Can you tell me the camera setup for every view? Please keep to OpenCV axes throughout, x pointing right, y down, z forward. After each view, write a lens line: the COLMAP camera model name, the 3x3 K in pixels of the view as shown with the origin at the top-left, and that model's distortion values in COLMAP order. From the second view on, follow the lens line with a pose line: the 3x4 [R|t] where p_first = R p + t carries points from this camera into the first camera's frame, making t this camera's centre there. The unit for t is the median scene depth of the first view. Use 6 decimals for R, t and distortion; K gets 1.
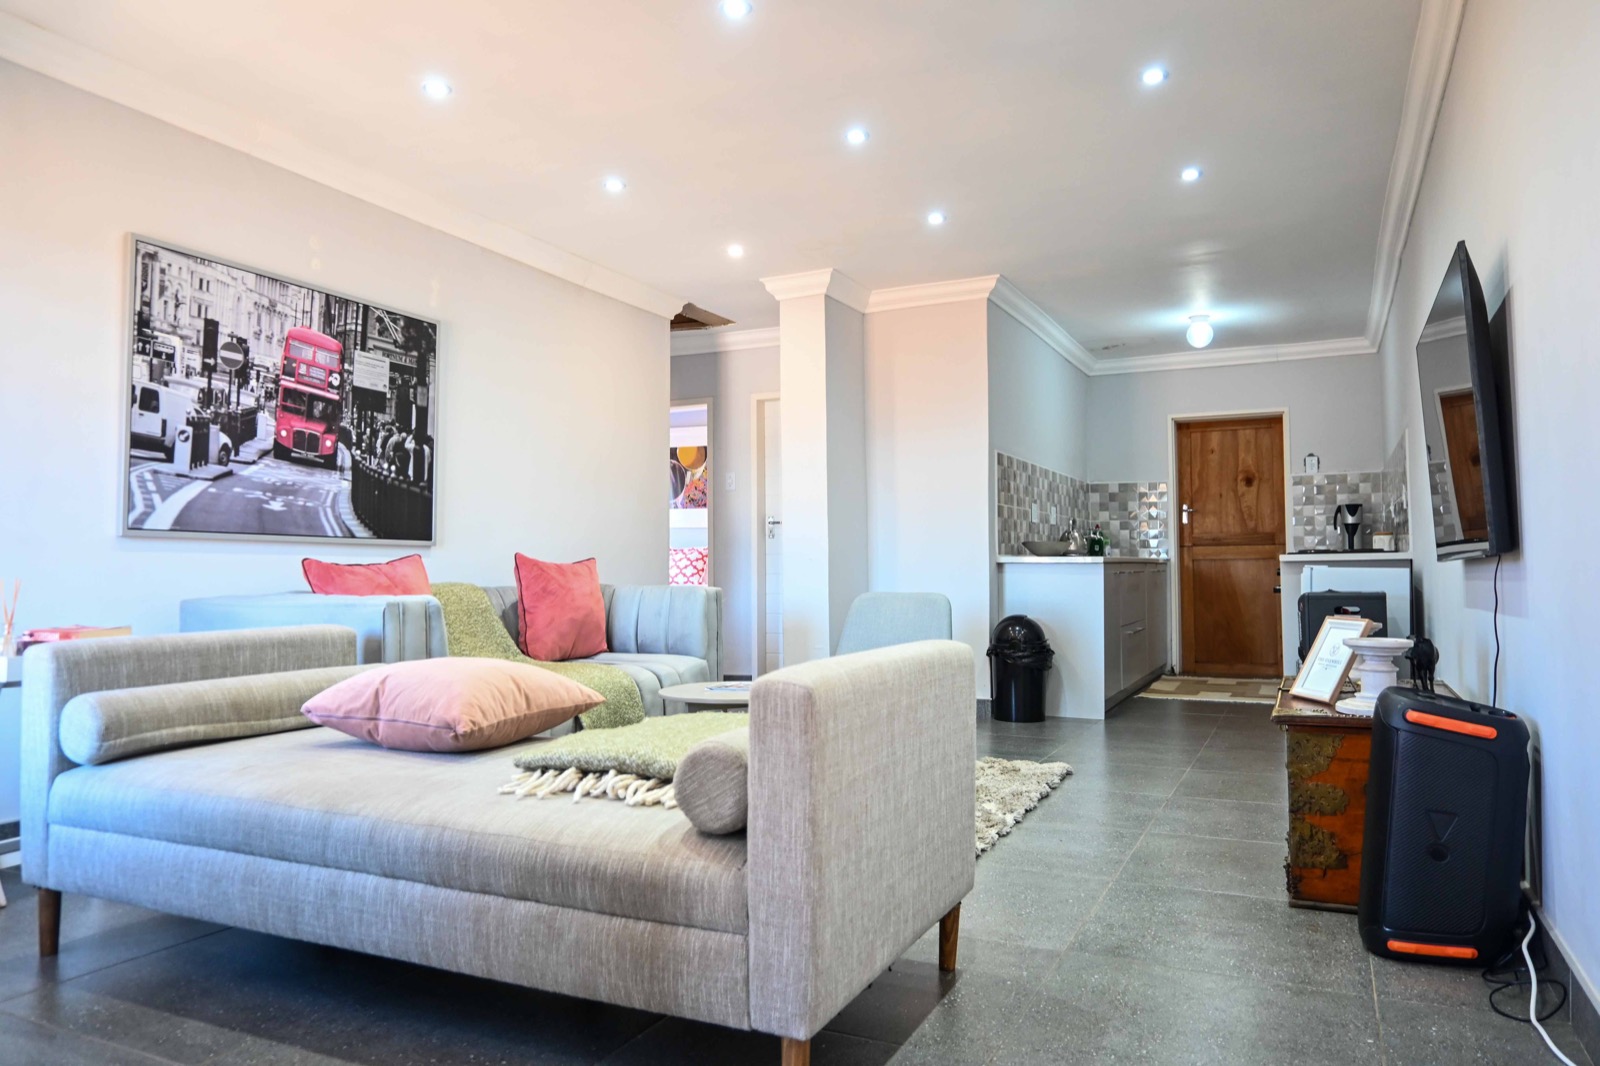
lens RADIAL K [[1117.5, 0, 803.6], [0, 1117.5, 524.0], [0, 0, 1]] dist [0.001186, 0.000658]
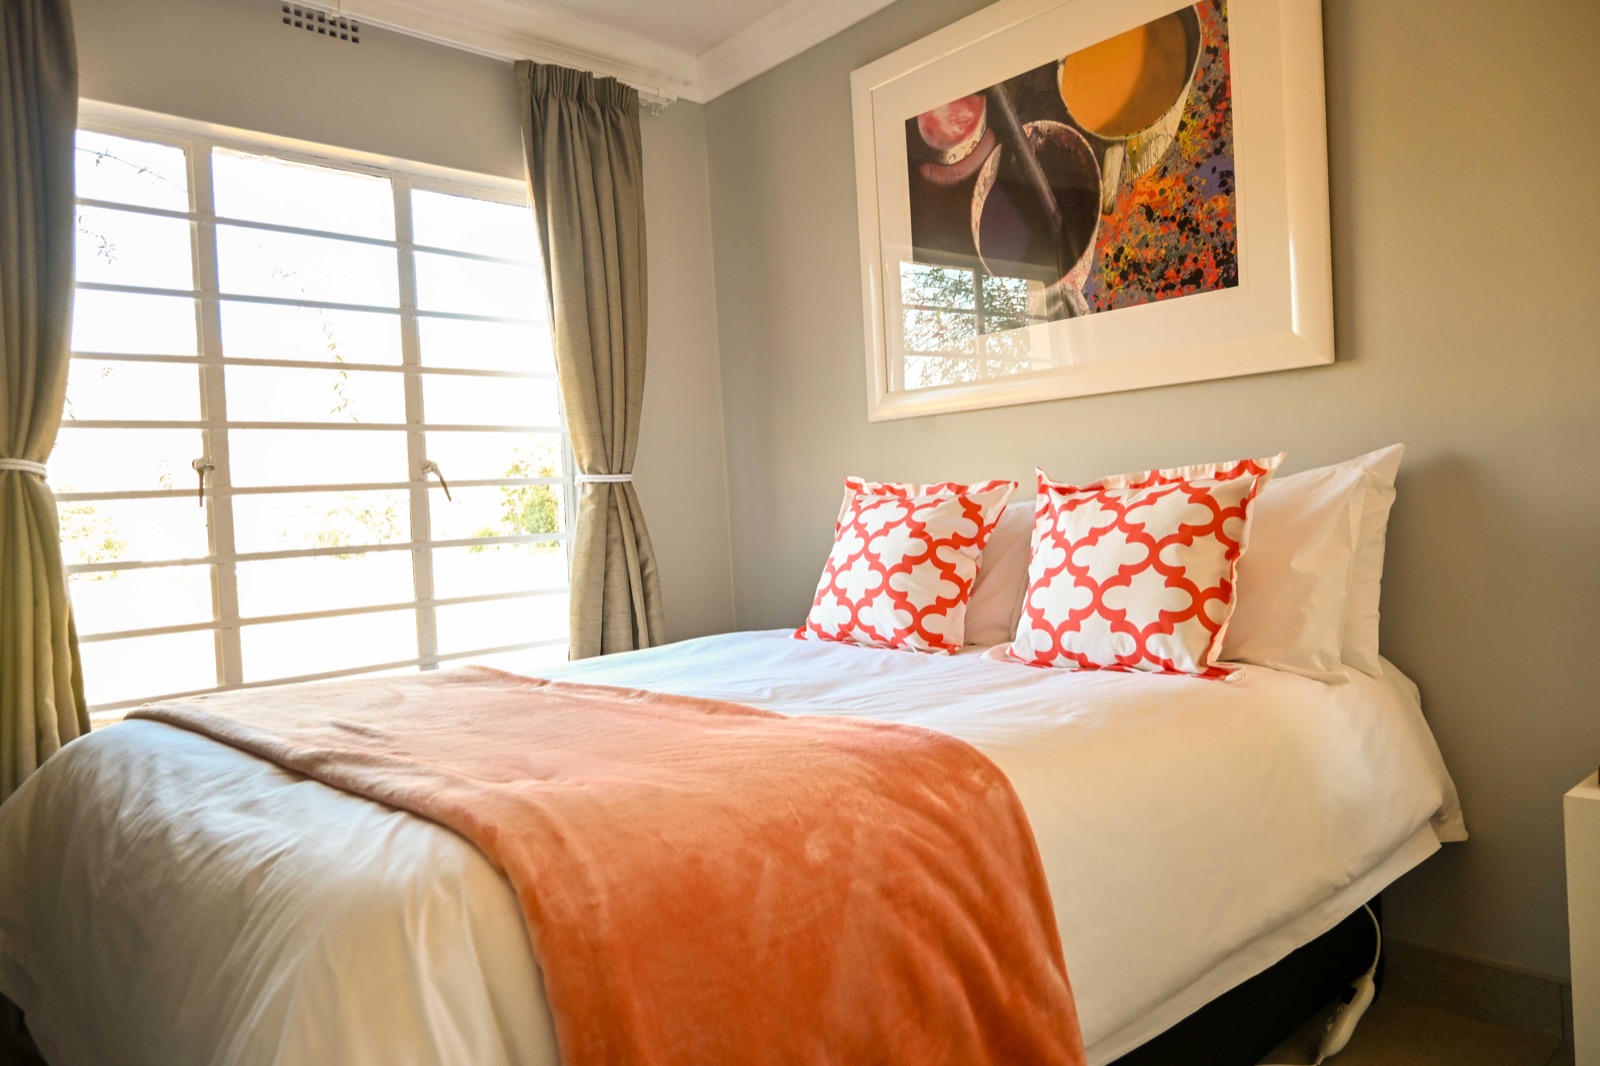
lens RADIAL K [[1117.5, 0, 803.6], [0, 1117.5, 524.0], [0, 0, 1]] dist [0.001186, 0.000658]
pose [[0.927927, -0.044975, -0.370038, -0.080336], [0.065912, 0.996849, 0.044128, 0.016903], [0.366888, -0.065337, 0.927968, 0.758692]]
